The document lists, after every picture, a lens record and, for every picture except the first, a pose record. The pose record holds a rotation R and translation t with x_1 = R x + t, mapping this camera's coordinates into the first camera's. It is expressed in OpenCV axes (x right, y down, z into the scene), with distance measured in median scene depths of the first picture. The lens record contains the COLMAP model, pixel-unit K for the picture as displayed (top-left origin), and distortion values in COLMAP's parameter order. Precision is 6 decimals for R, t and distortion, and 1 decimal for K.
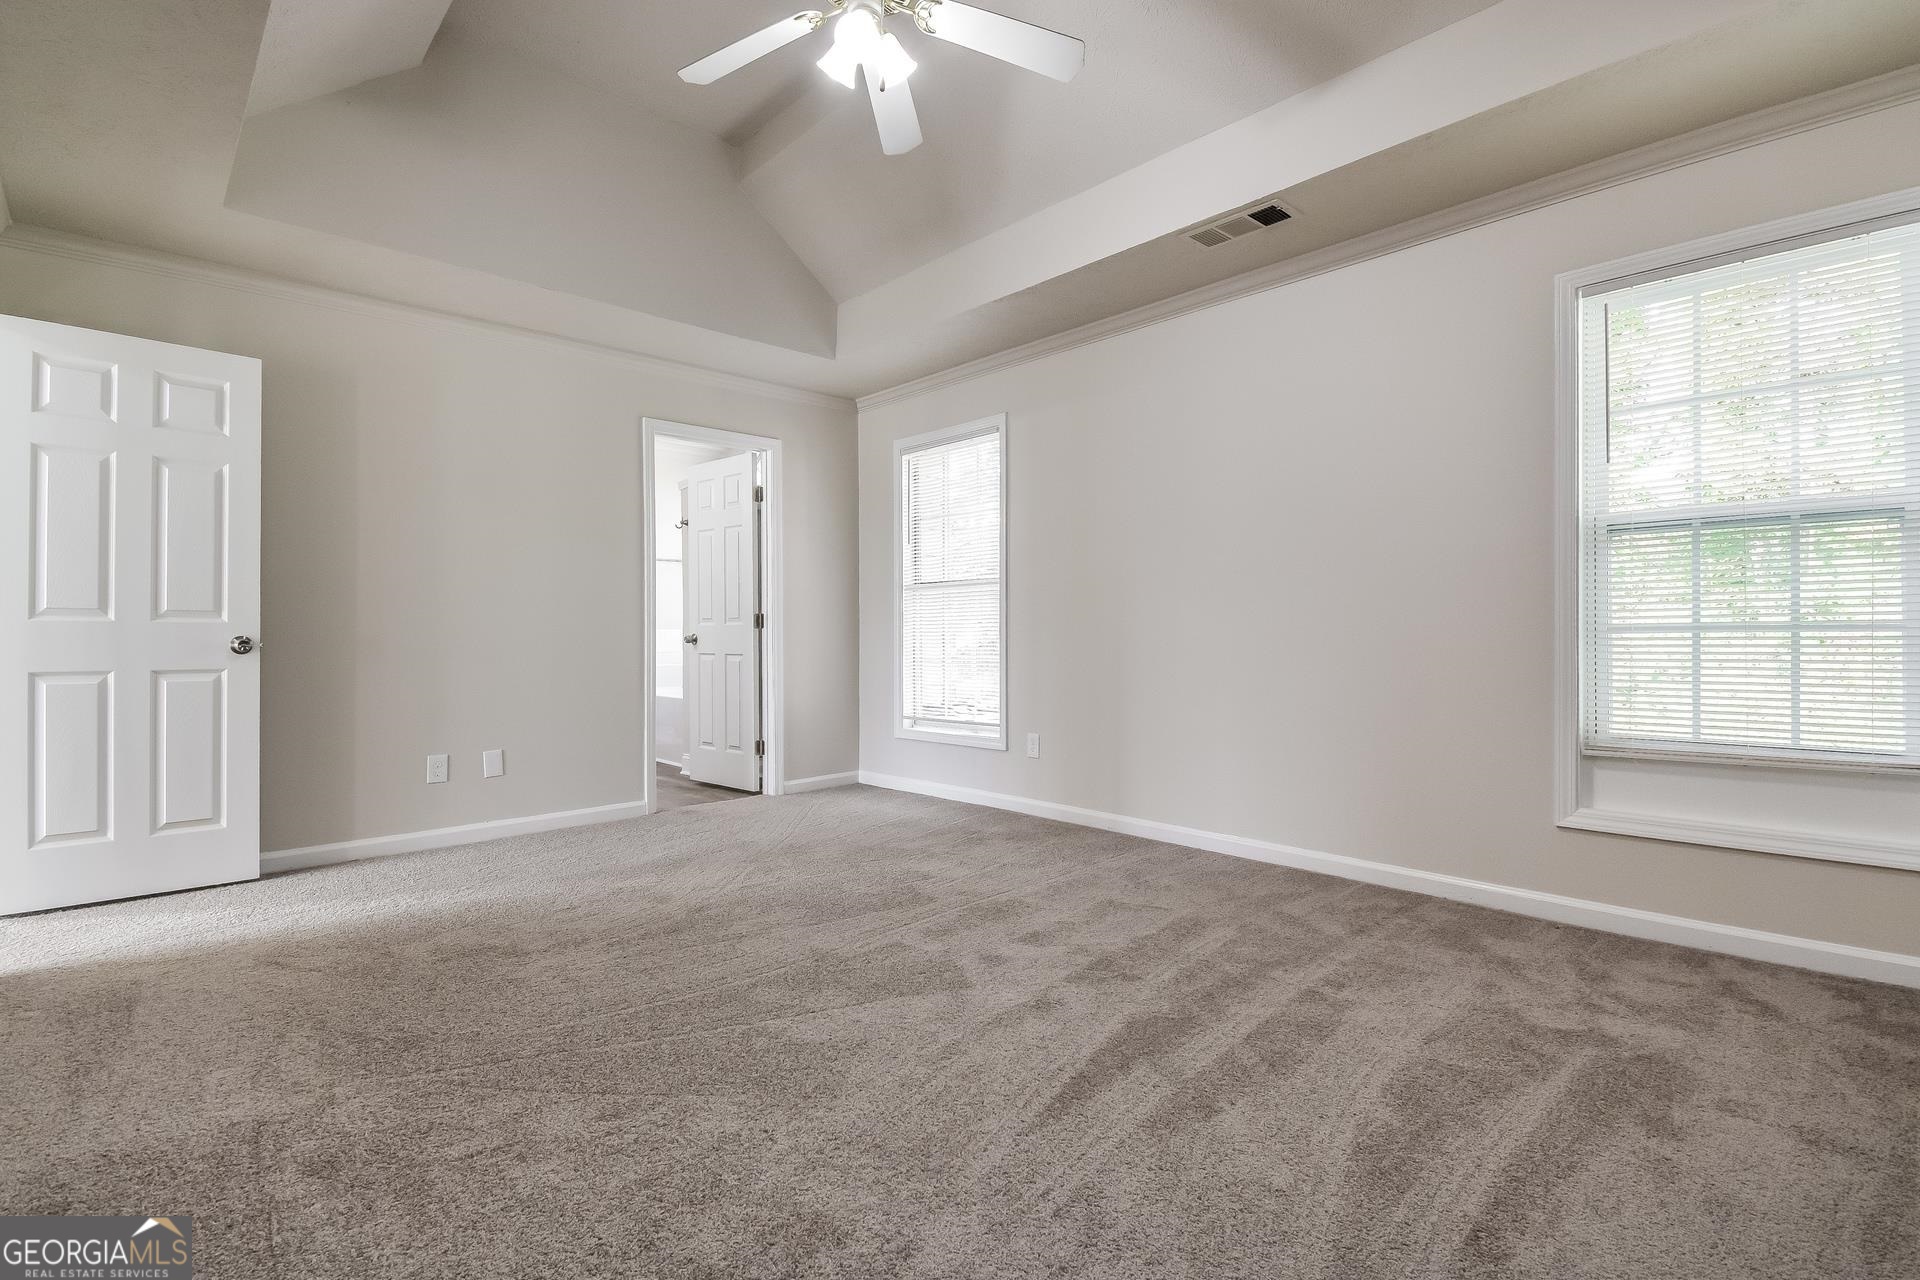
lens RADIAL K [[900.8, 0, 972.7], [0, 900.8, 634.7], [0, 0, 1]] dist [0.002059, 0.000243]
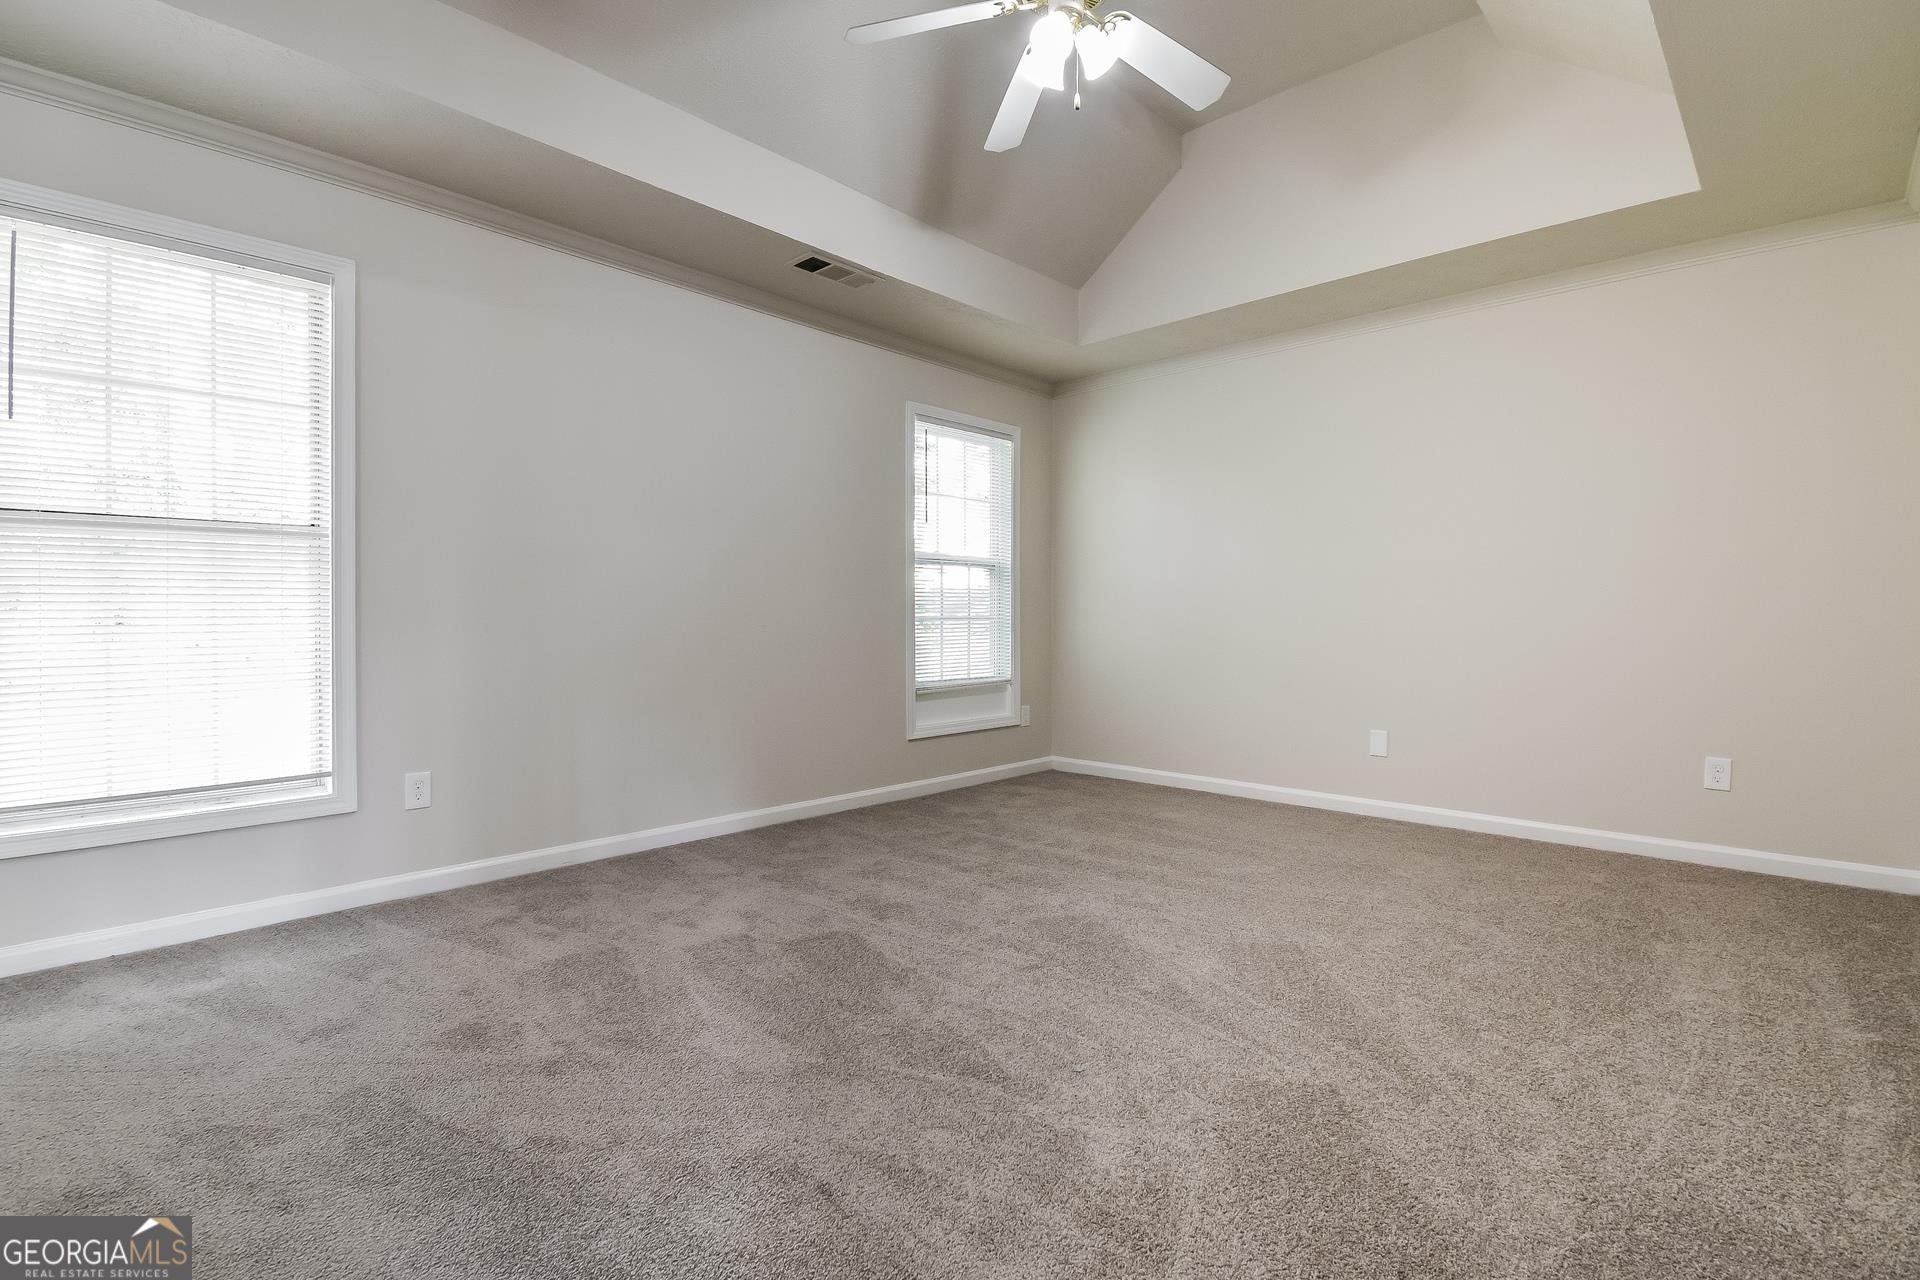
lens RADIAL K [[900.8, 0, 972.7], [0, 900.8, 634.7], [0, 0, 1]] dist [0.002059, 0.000243]
pose [[-0.071045, -0.013025, 0.997388, -0.895014], [-0.000483, 0.999915, 0.013024, -0.000403], [-0.997473, 0.000443, -0.071045, 0.916378]]
